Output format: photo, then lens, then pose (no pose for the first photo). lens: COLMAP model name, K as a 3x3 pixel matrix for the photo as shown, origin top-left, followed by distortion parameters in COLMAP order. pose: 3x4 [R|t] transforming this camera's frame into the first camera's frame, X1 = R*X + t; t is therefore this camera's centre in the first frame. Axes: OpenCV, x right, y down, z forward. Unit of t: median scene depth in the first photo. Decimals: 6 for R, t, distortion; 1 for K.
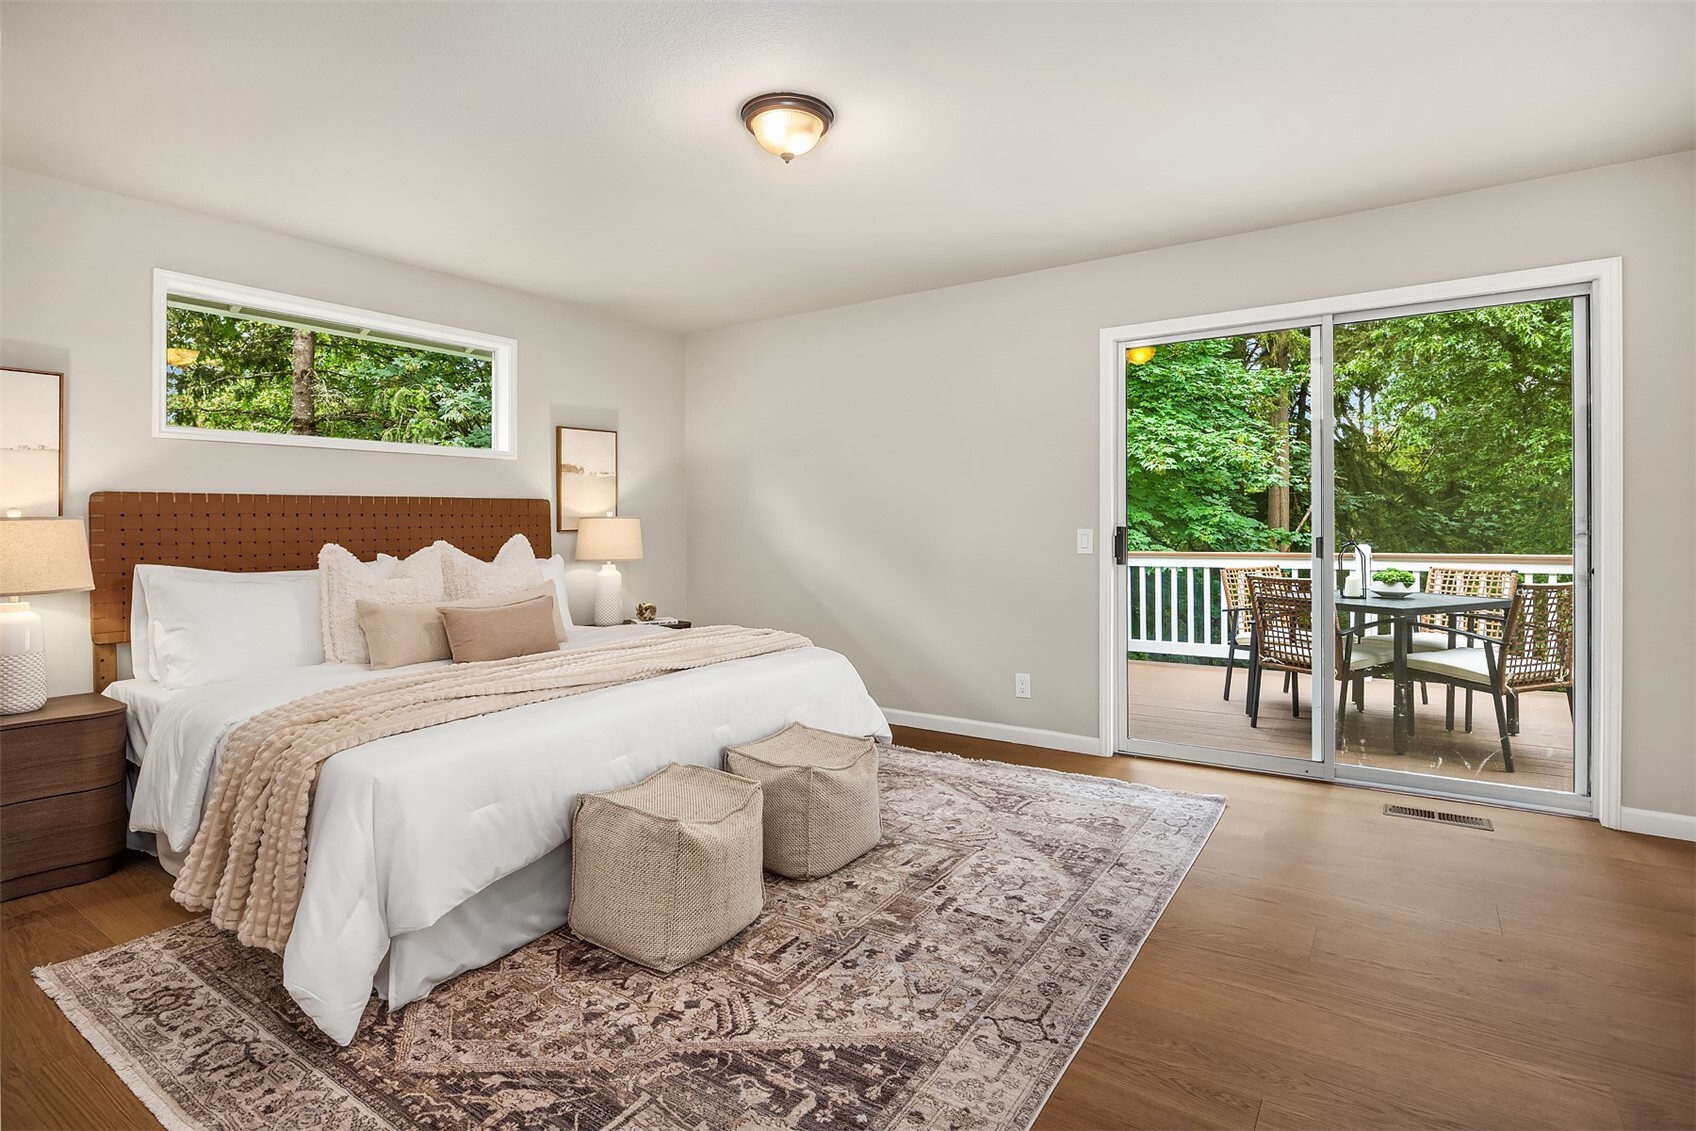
lens RADIAL K [[826.0, 0, 864.0], [0, 826.0, 518.5], [0, 0, 1]] dist [-0.016374, 0.002651]
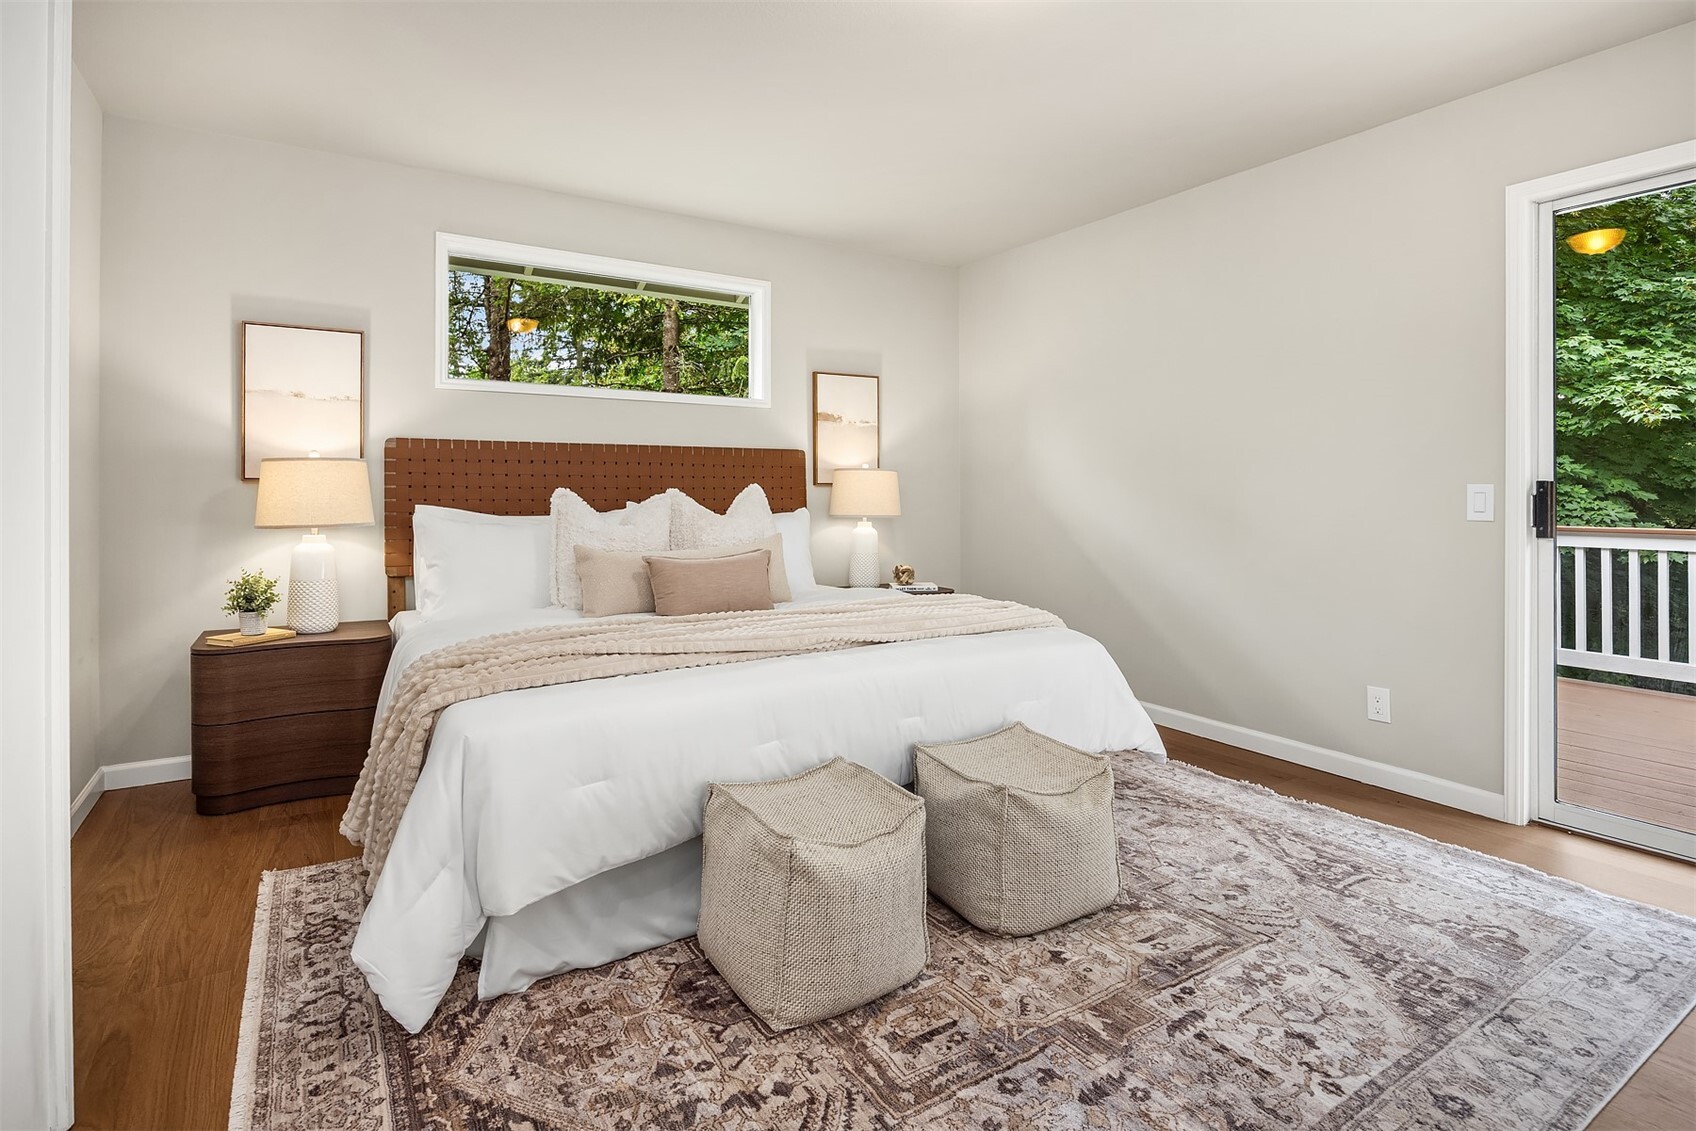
lens RADIAL K [[856.8, 0, 861.3], [0, 856.8, 479.7], [0, 0, 1]] dist [-0.014190, 0.001339]
pose [[0.916221, 0.007052, -0.400612, 0.115101], [-0.010177, 0.999932, -0.005673, 0.025283], [0.400545, 0.009275, 0.916230, 0.214770]]
